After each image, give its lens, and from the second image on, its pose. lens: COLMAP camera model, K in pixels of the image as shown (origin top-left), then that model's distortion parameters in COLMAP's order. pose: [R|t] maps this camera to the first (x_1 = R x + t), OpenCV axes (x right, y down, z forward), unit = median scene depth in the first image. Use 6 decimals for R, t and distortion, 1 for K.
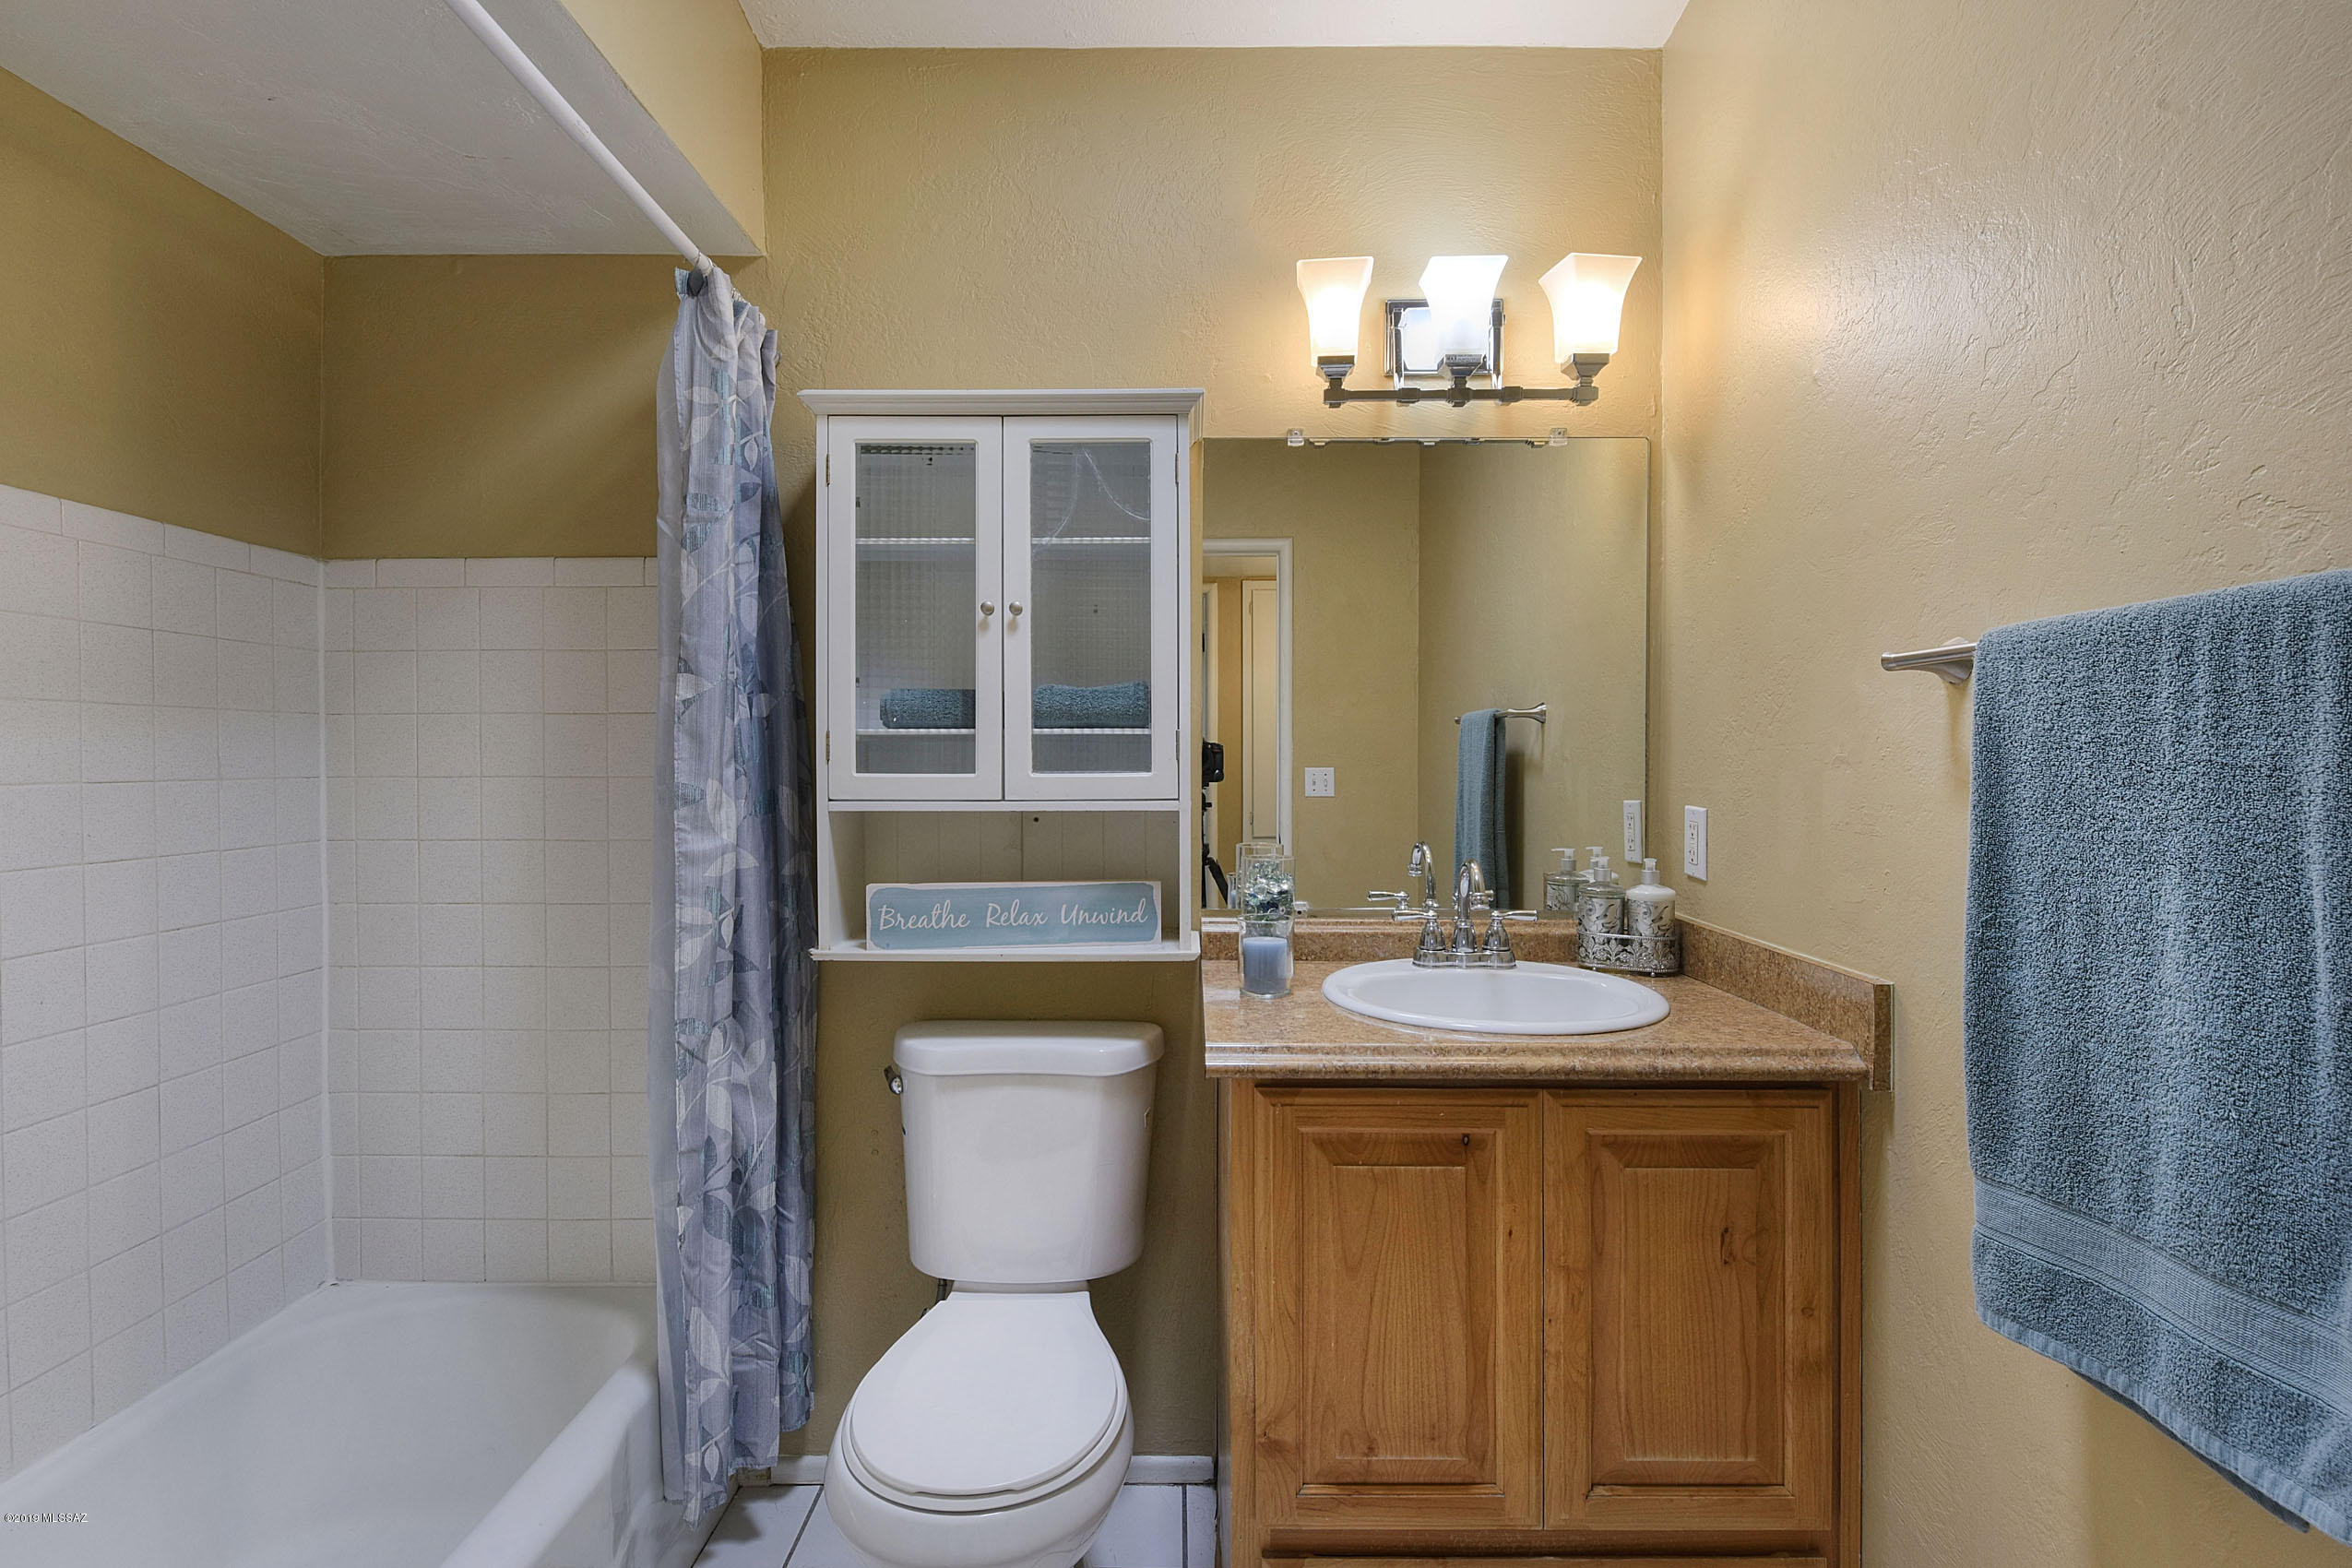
lens RADIAL K [[1090.0, 0, 1240.3], [0, 1090.0, 765.7], [0, 0, 1]] dist [-0.000322, -0.009263]
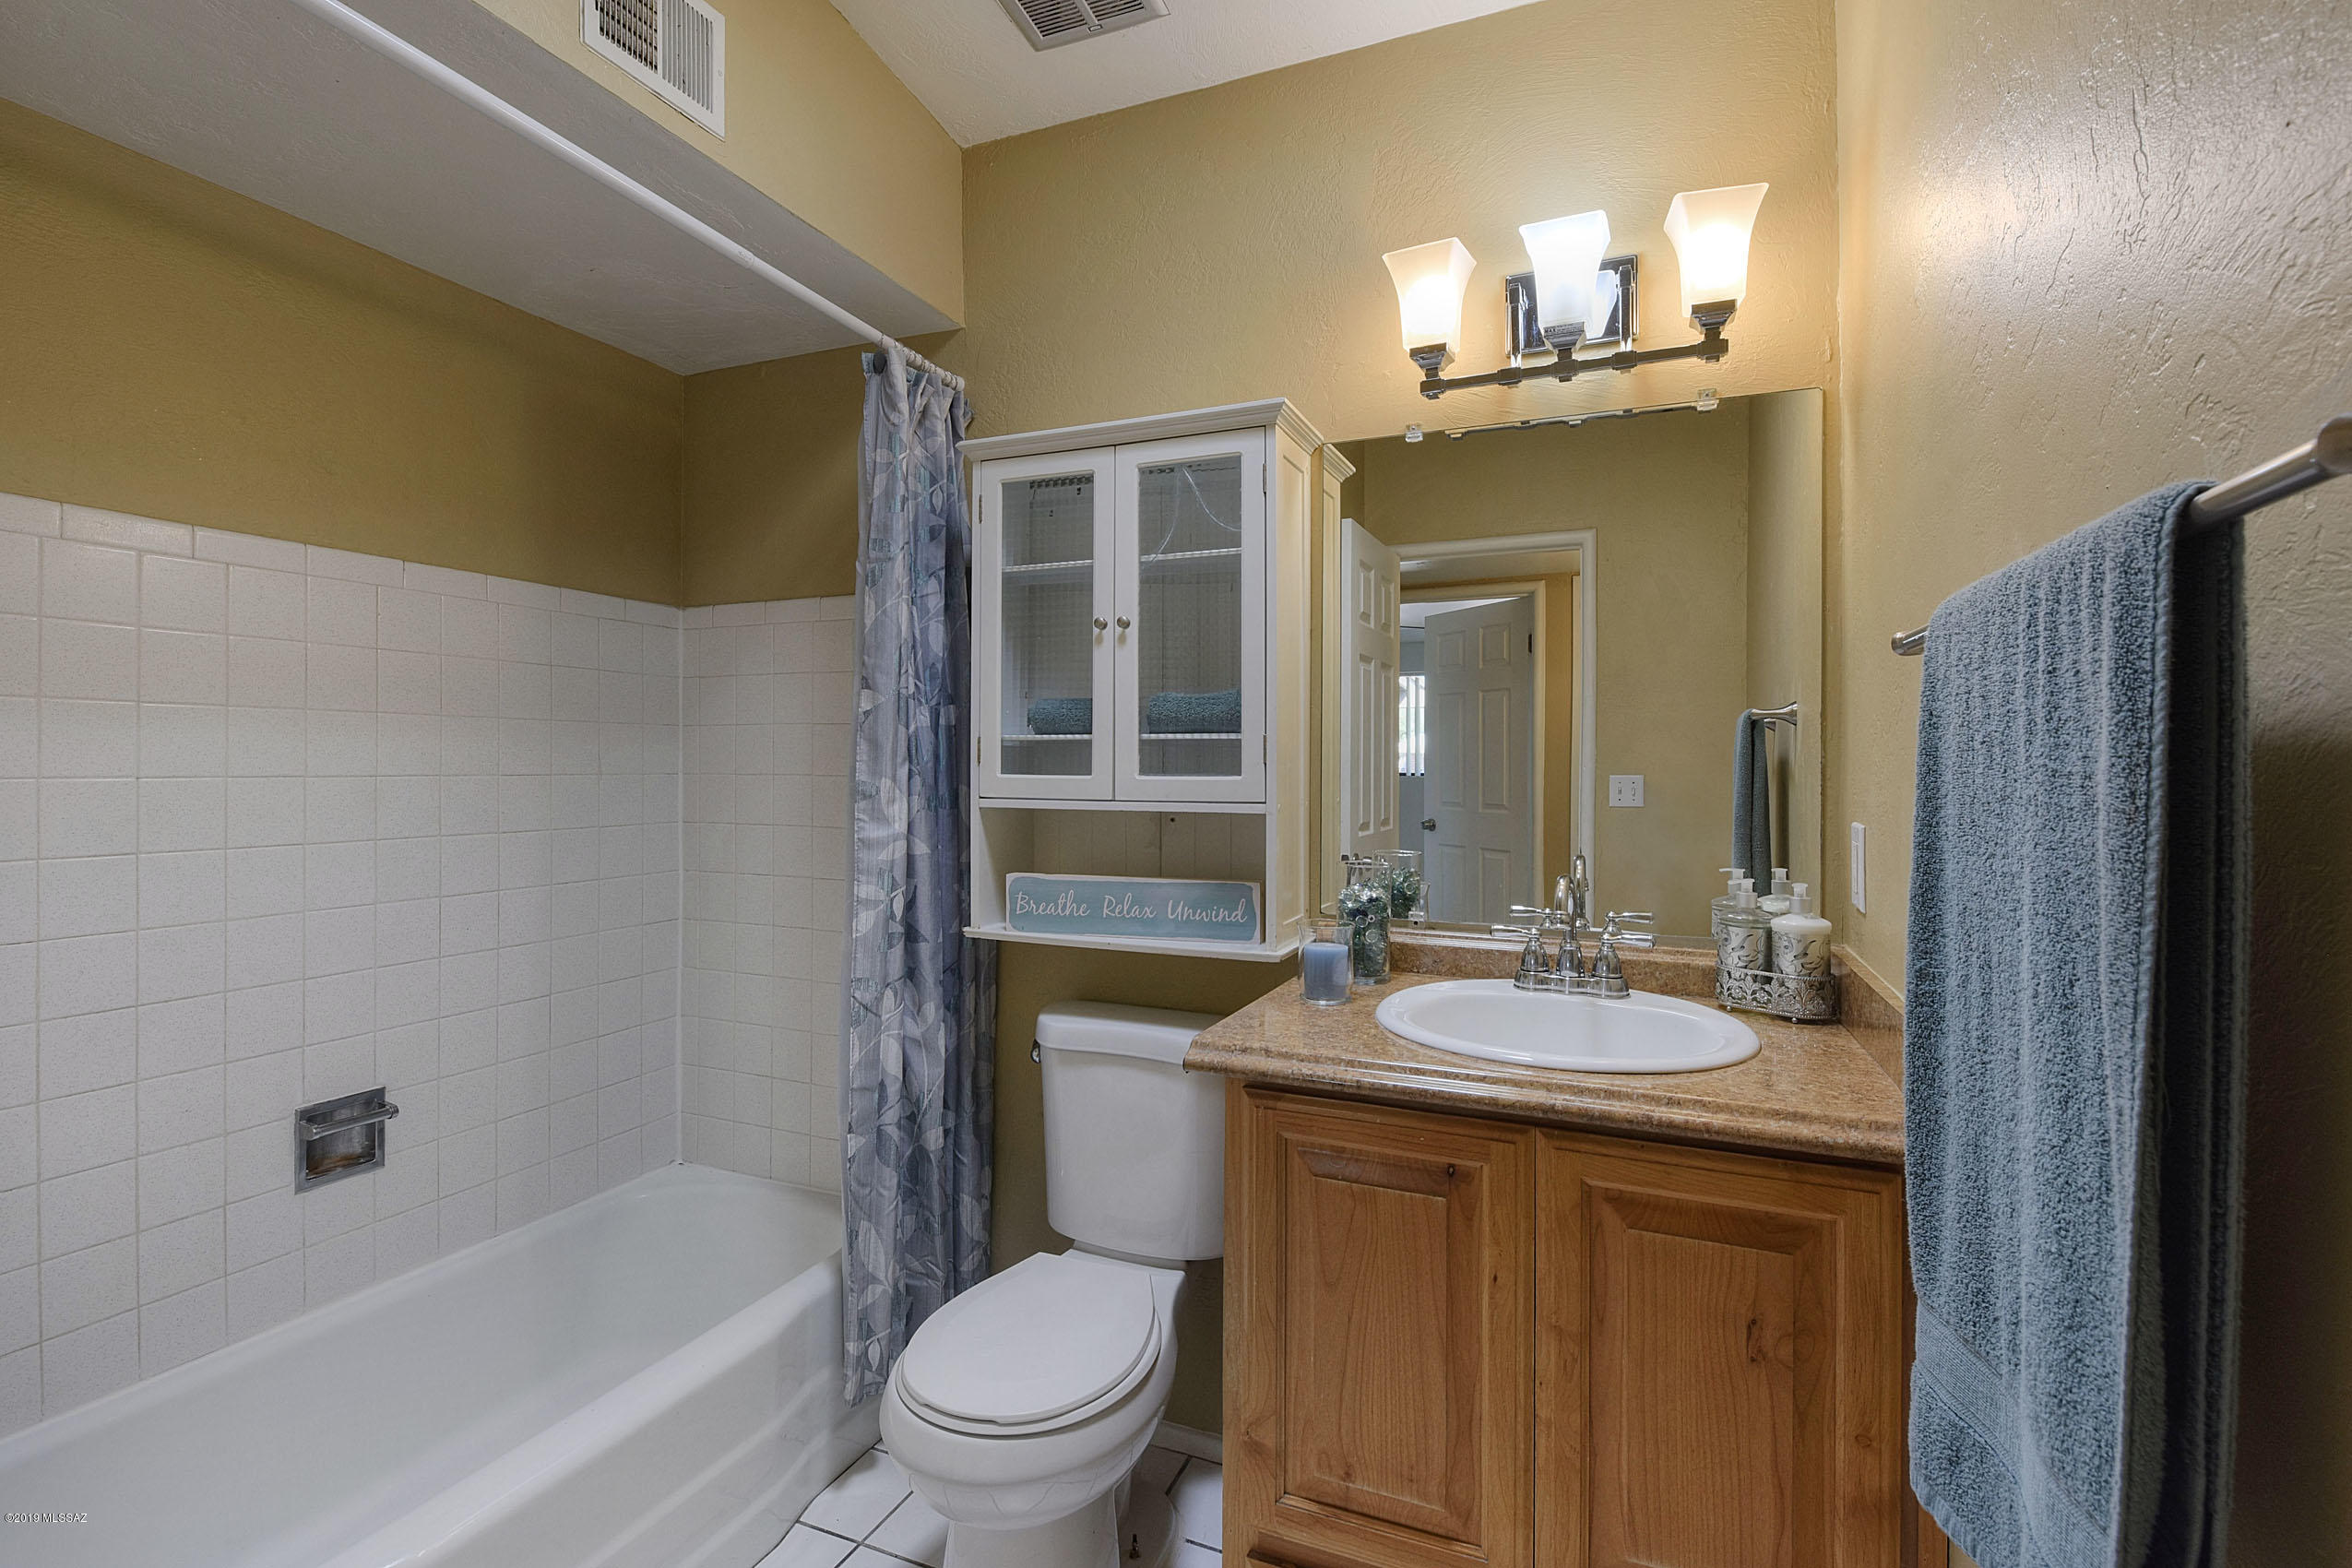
lens RADIAL K [[1080.8, 0, 1171.3], [0, 1080.8, 762.6], [0, 0, 1]] dist [-0.000341, -0.013655]
pose [[0.920981, 0.005173, -0.389574, 0.255405], [-0.008557, 0.999939, -0.006950, 0.001318], [0.389515, 0.009734, 0.920969, 0.035884]]
